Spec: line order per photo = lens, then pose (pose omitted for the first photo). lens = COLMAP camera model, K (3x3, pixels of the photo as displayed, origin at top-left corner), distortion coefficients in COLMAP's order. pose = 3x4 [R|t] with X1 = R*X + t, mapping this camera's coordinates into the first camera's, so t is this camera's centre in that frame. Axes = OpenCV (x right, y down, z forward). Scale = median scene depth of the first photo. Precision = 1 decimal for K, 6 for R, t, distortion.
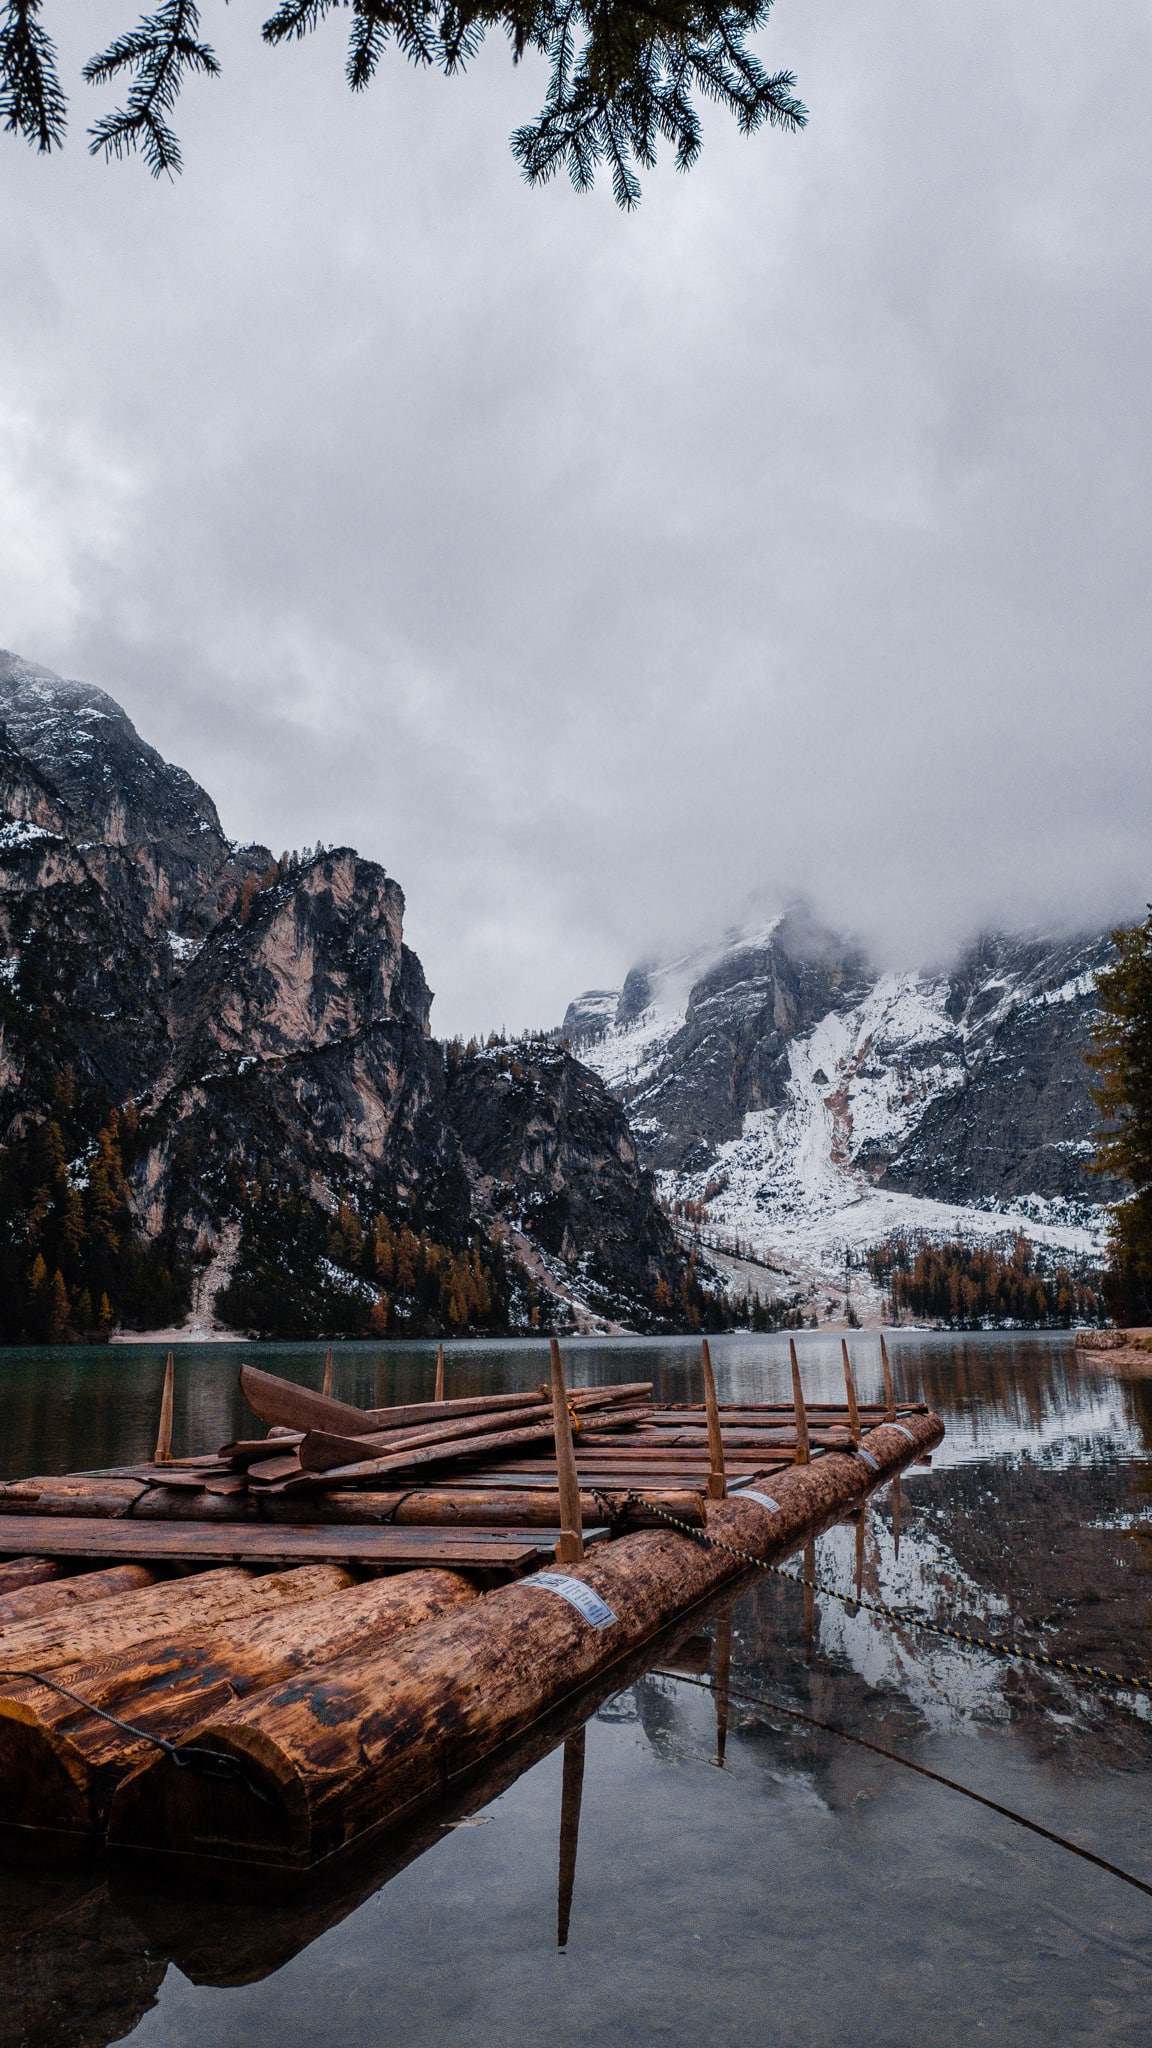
lens RADIAL K [[1427.7, 0, 576.0], [0, 1427.7, 1024.0], [0, 0, 1]] dist [-0.006519, -0.000411]
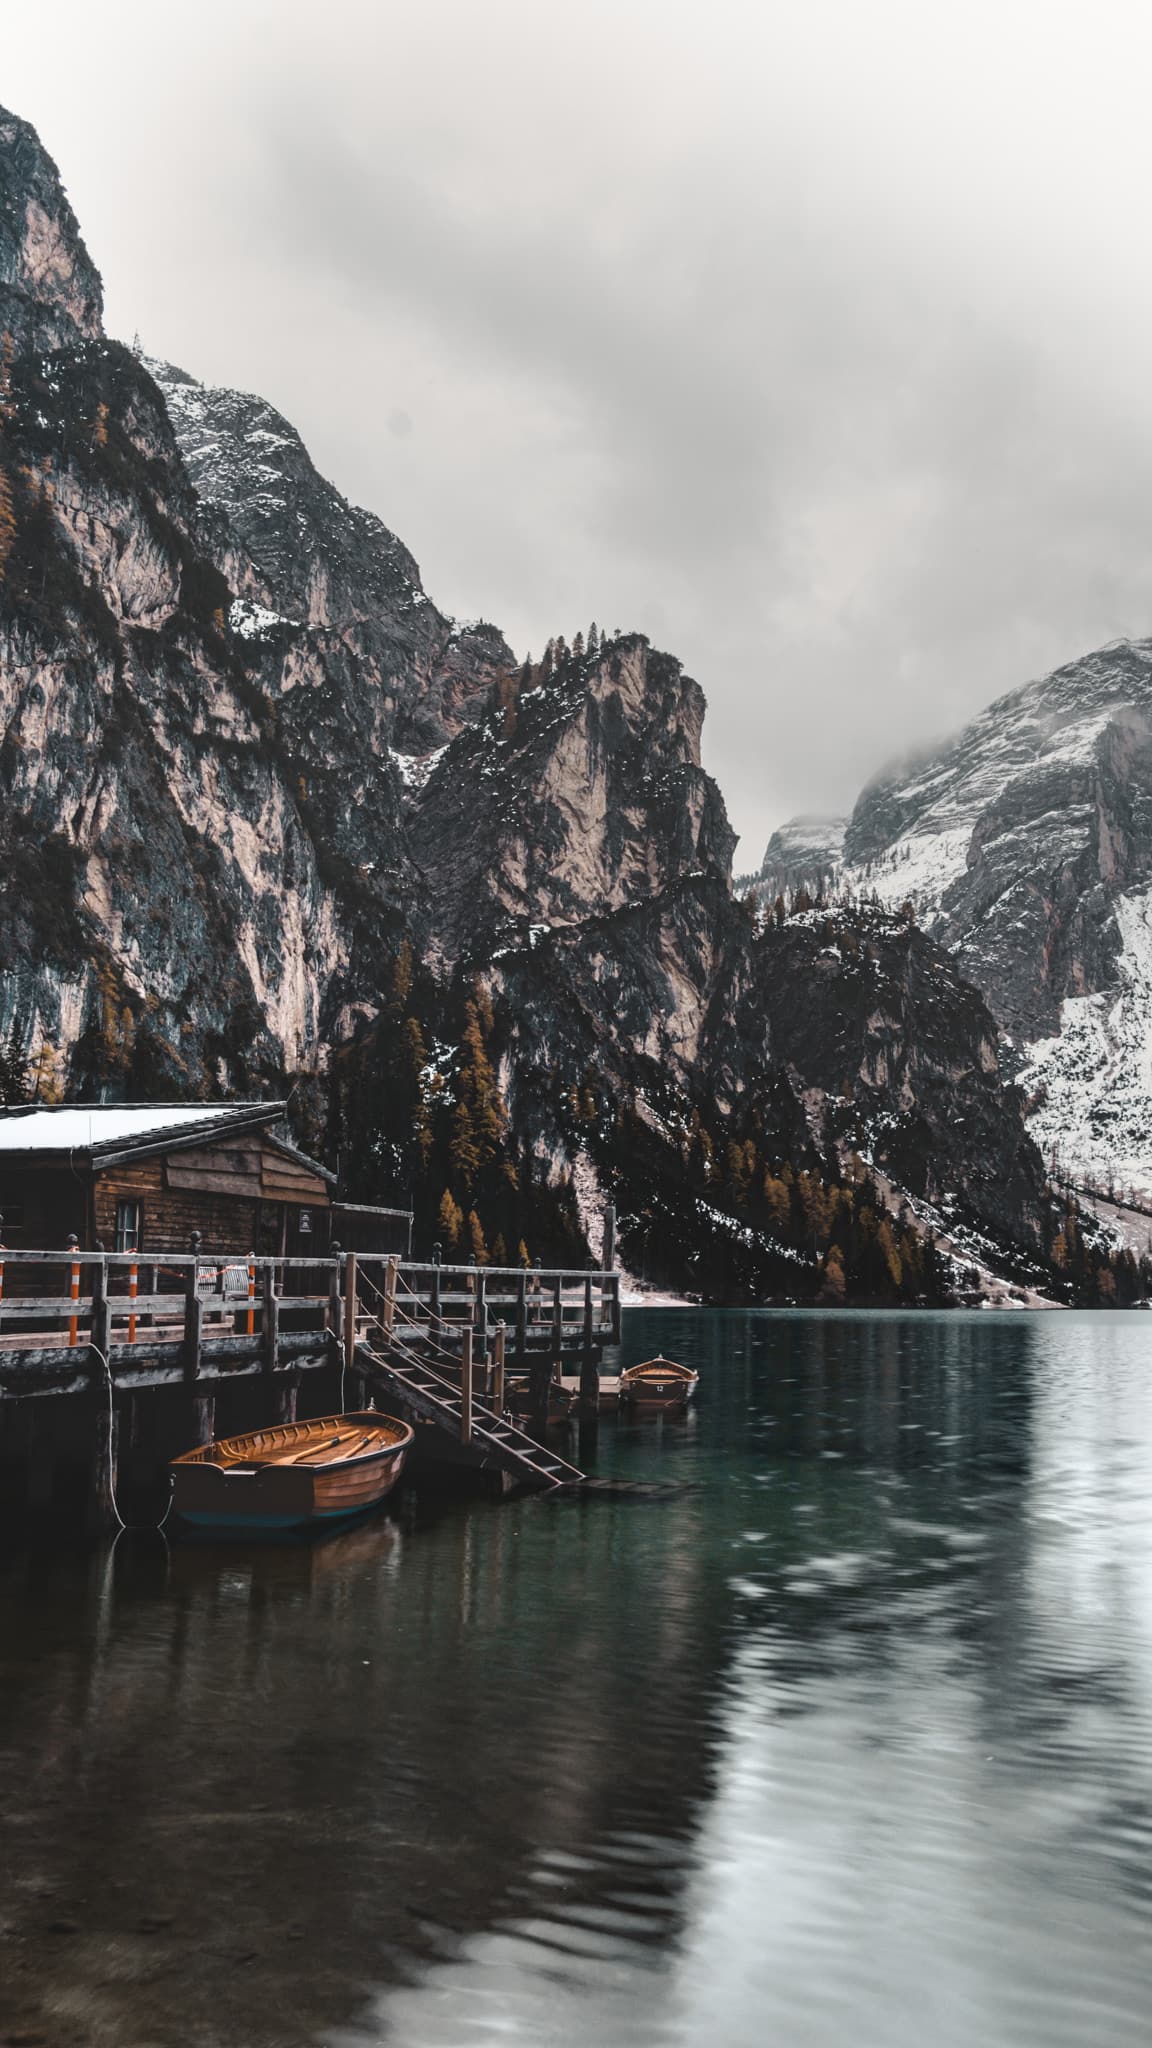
lens RADIAL K [[2107.0, 0, 576.0], [0, 2107.0, 1024.0], [0, 0, 1]] dist [-0.057274, 0.004825]
pose [[0.999220, 0.021650, -0.033026, -0.152647], [-0.018770, 0.996190, 0.085165, -0.016892], [0.034744, -0.084478, 0.995819, -0.082647]]
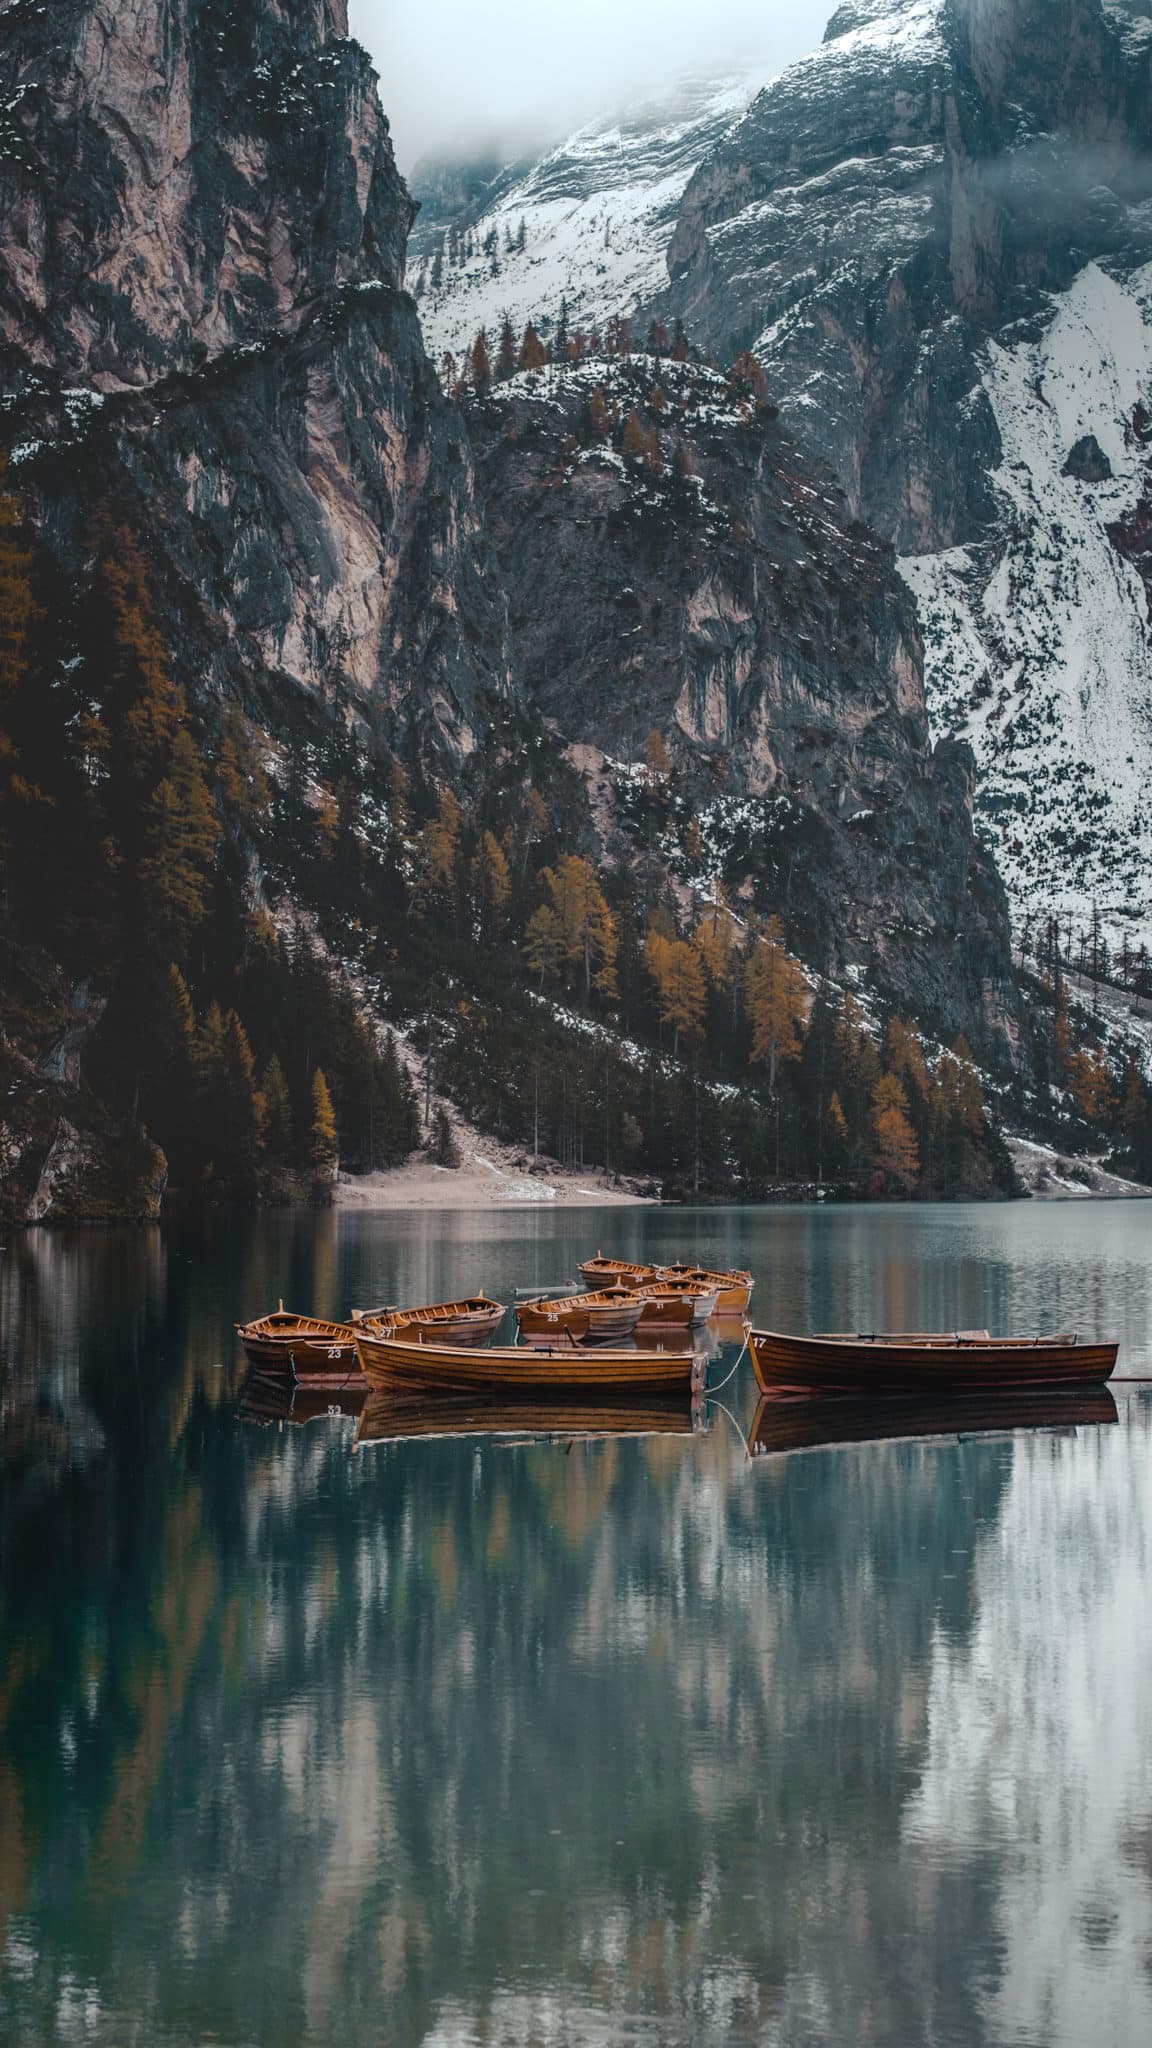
lens RADIAL K [[4569.1, 0, 576.0], [0, 4569.1, 1024.0], [0, 0, 1]] dist [-0.007508, 0.340570]
pose [[0.980407, 0.015342, 0.196387, -0.287442], [-0.049489, 0.984170, 0.170175, -0.017083], [-0.190667, -0.176560, 0.965646, -0.092877]]
